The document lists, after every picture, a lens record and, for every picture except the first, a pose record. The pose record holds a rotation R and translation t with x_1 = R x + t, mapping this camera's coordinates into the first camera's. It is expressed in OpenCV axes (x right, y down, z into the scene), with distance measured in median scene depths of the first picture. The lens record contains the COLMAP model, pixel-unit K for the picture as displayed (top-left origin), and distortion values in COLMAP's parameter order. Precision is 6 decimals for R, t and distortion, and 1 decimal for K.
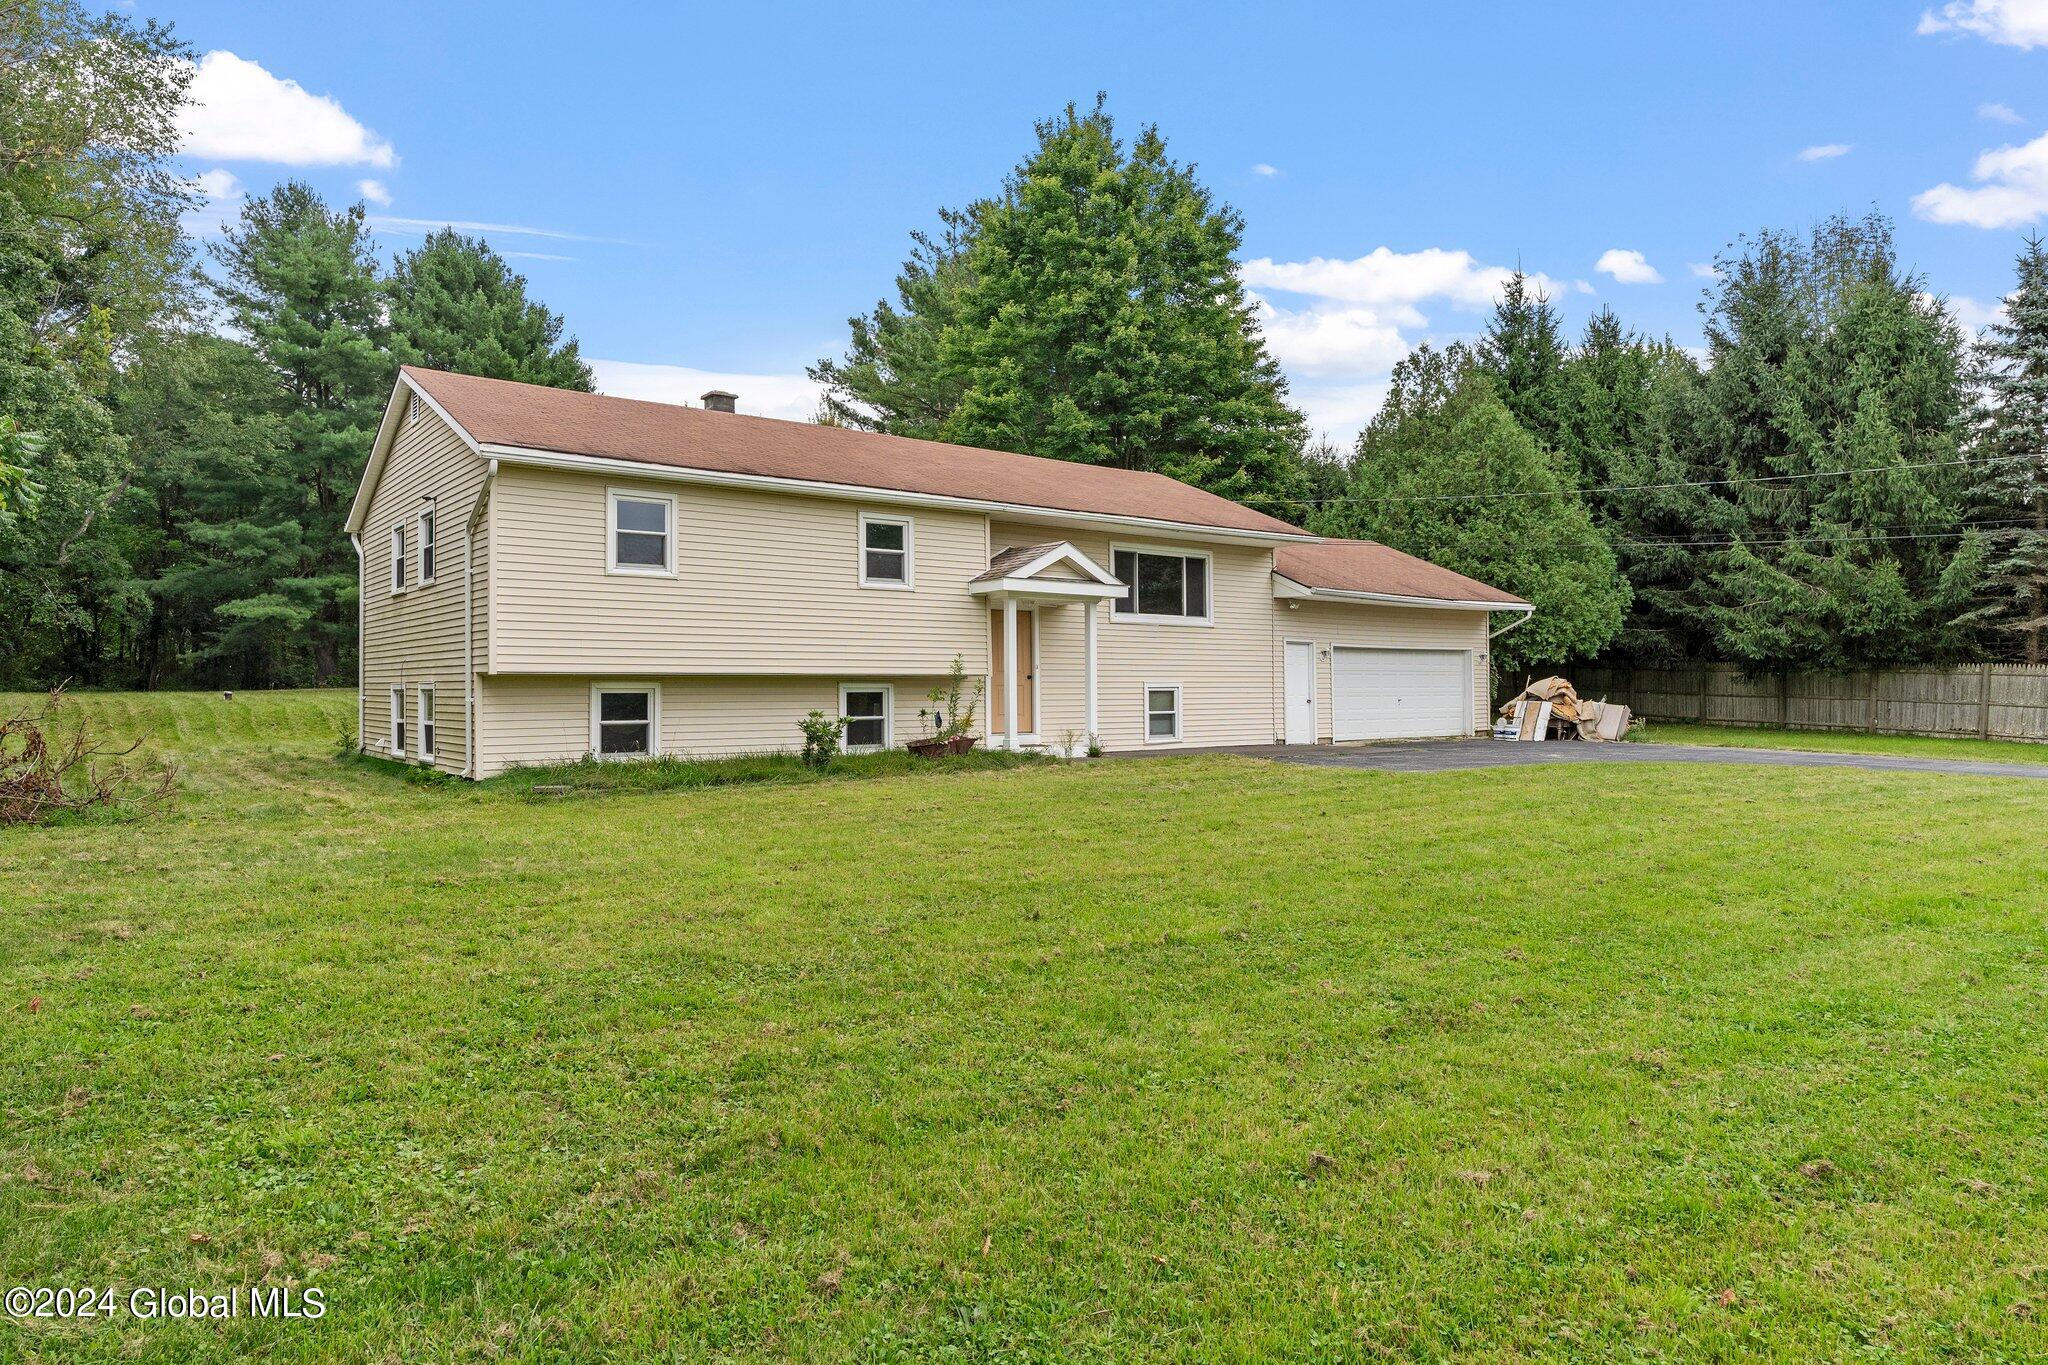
lens RADIAL K [[1228.9, 0, 1035.1], [0, 1228.9, 680.6], [0, 0, 1]] dist [0.009076, 0.000963]
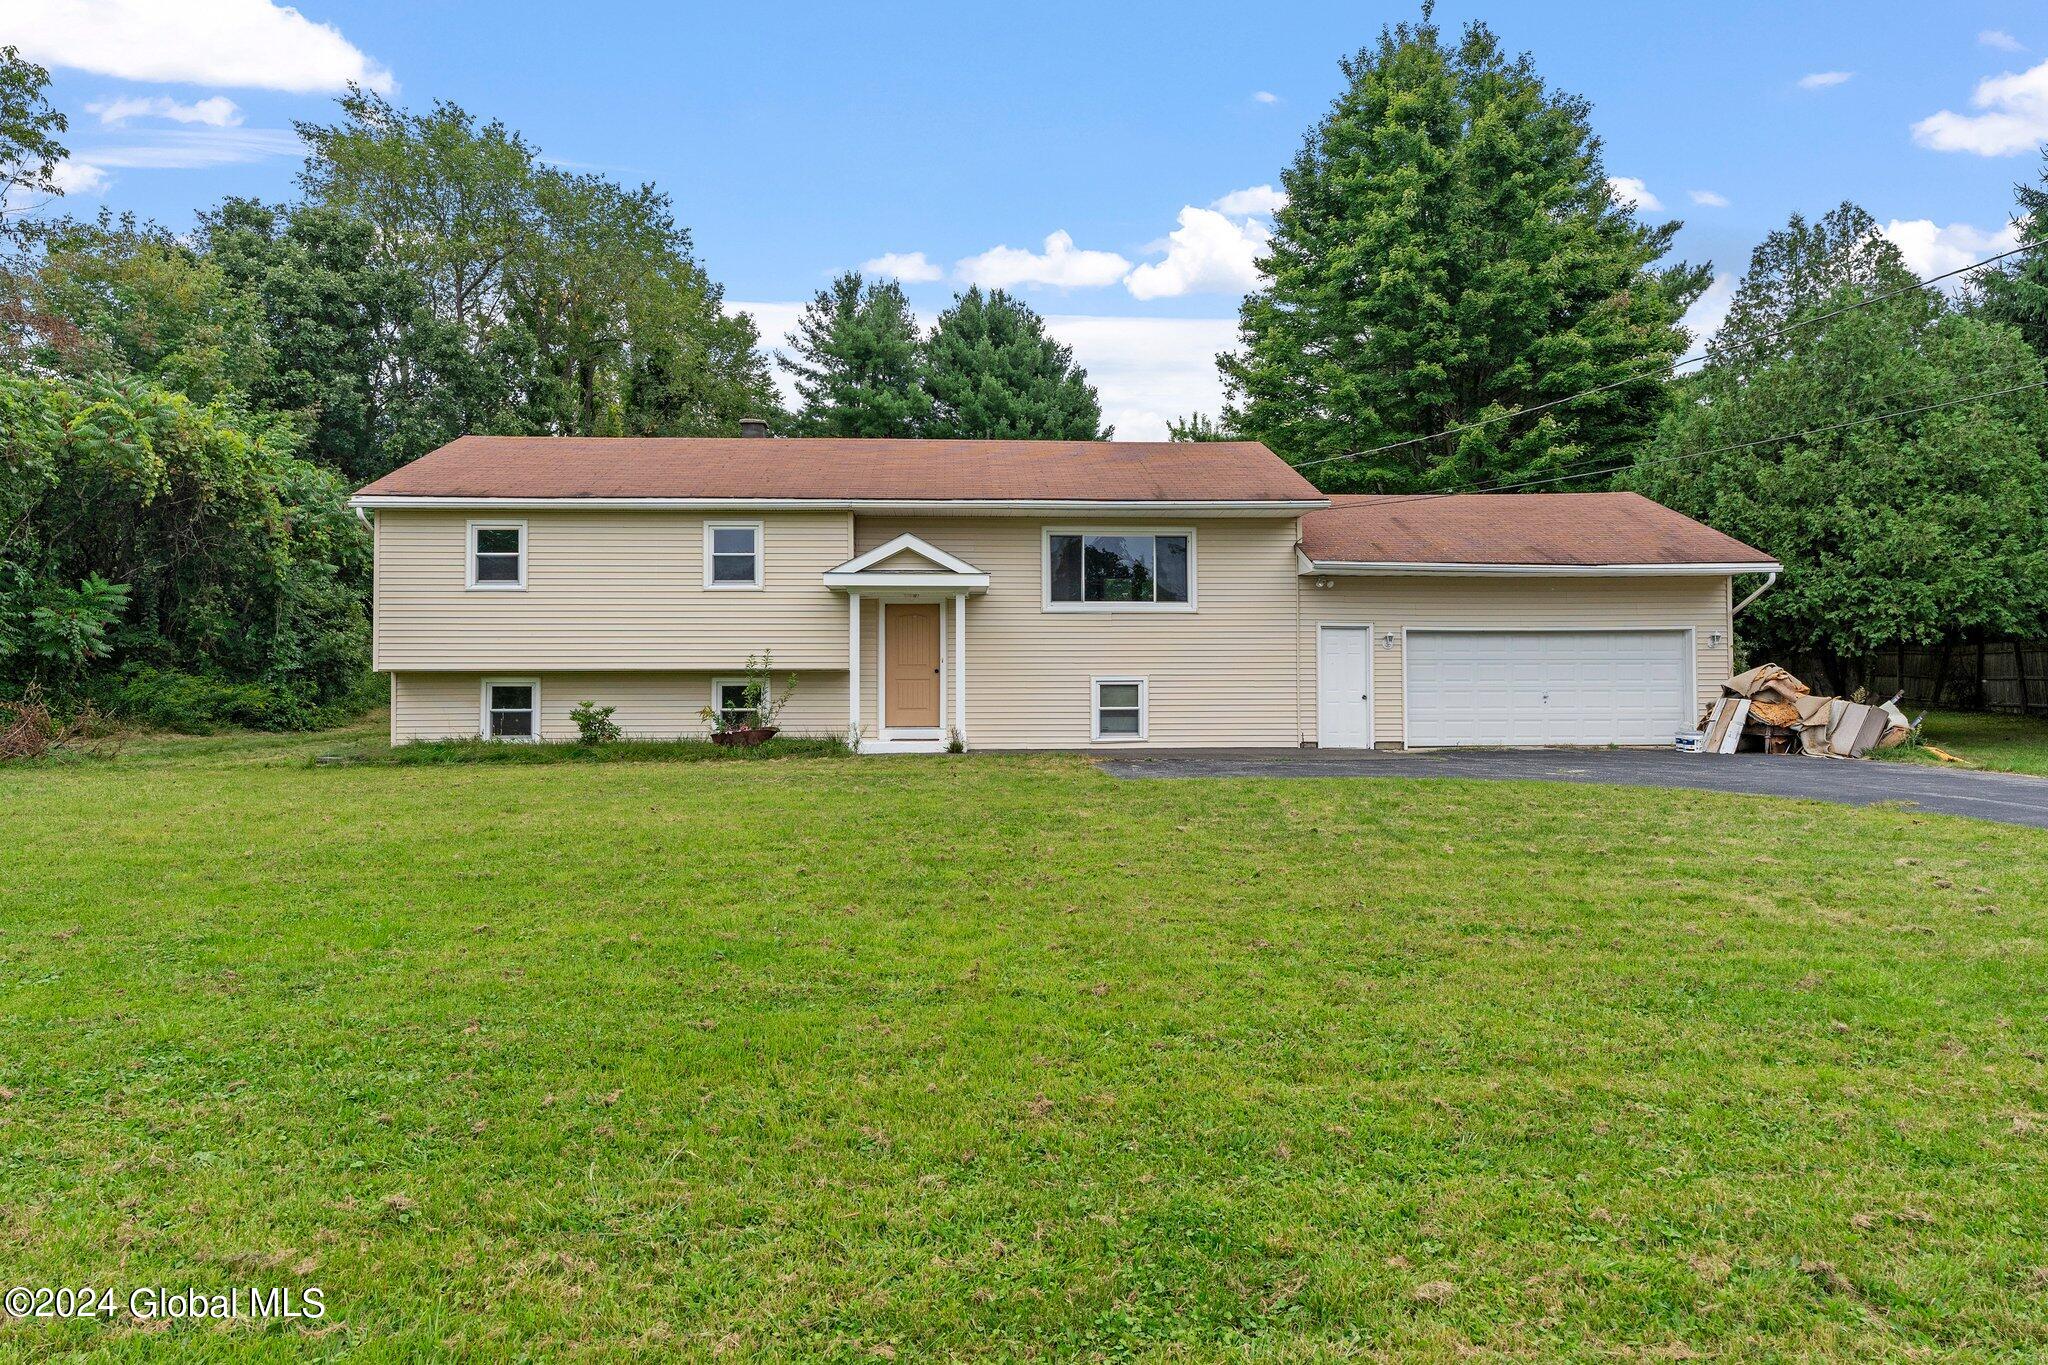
lens RADIAL K [[1228.9, 0, 1032.5], [0, 1228.9, 685.8], [0, 0, 1]] dist [0.009076, 0.000963]
pose [[0.826607, -0.000920, -0.562779, 0.560393], [0.004804, 0.999974, 0.005421, 0.003888], [0.562759, -0.007185, 0.826590, 0.202198]]
